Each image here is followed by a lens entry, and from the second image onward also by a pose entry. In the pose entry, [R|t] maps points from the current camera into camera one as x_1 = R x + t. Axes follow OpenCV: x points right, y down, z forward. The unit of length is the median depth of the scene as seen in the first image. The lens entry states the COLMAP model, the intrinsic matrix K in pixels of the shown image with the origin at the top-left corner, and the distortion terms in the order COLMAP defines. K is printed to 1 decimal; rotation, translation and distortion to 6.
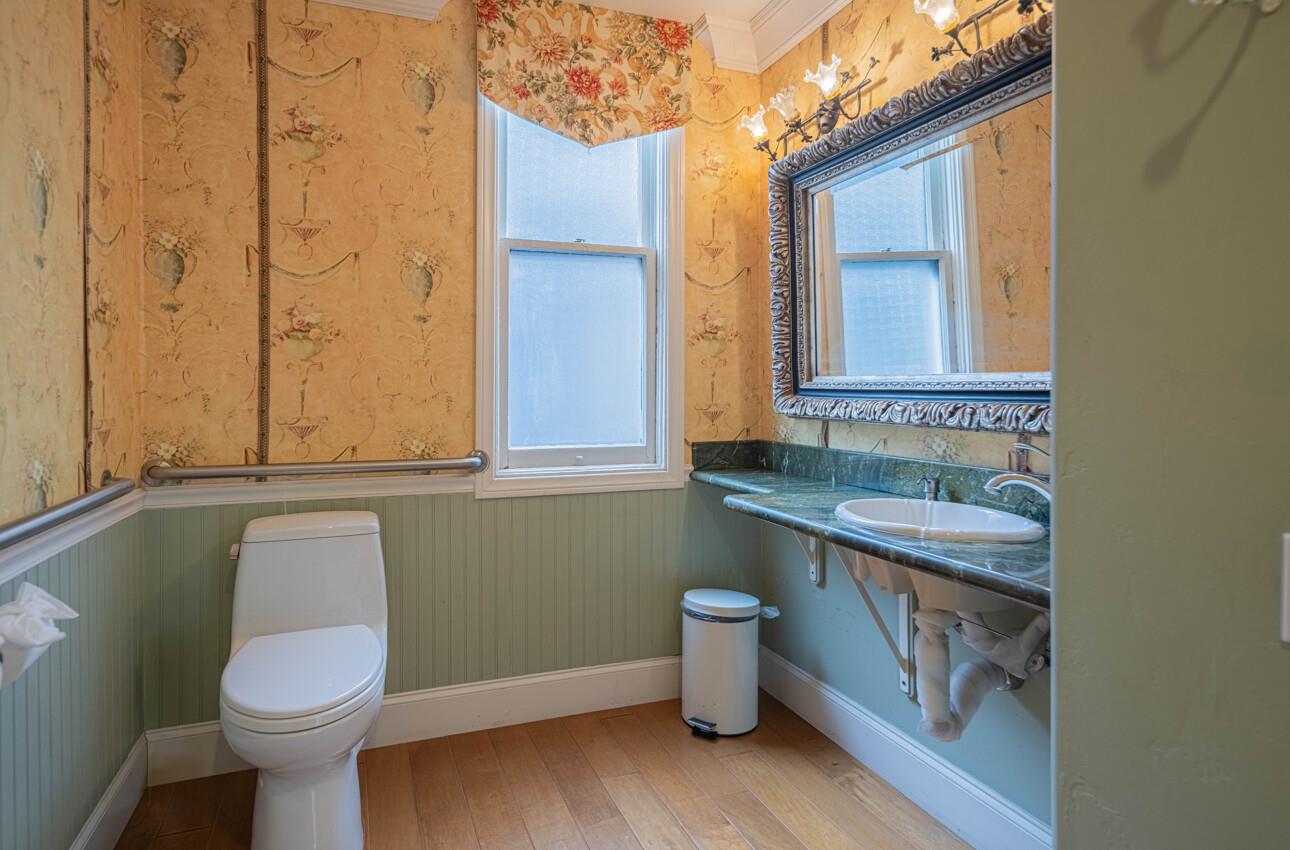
lens RADIAL K [[534.3, 0, 649.5], [0, 534.3, 402.9], [0, 0, 1]] dist [0.002310, 0.000078]
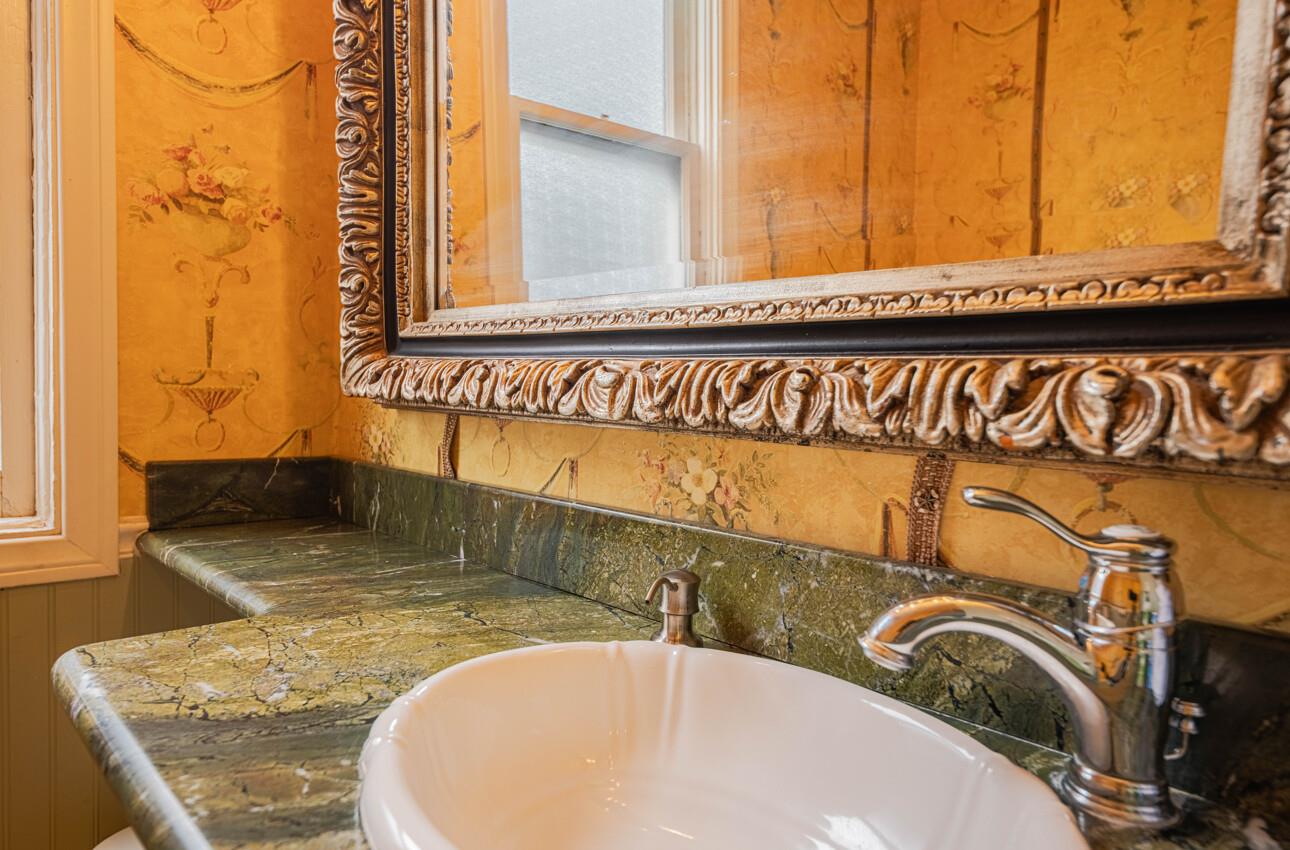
lens RADIAL K [[500.1, 0, 643.9], [0, 500.1, 422.5], [0, 0, 1]] dist [0.001539, -0.000040]
pose [[0.881790, 0.030917, 0.470627, 0.284515], [-0.038974, 0.999213, 0.007382, 0.031468], [-0.470029, -0.024851, 0.882301, 0.591154]]
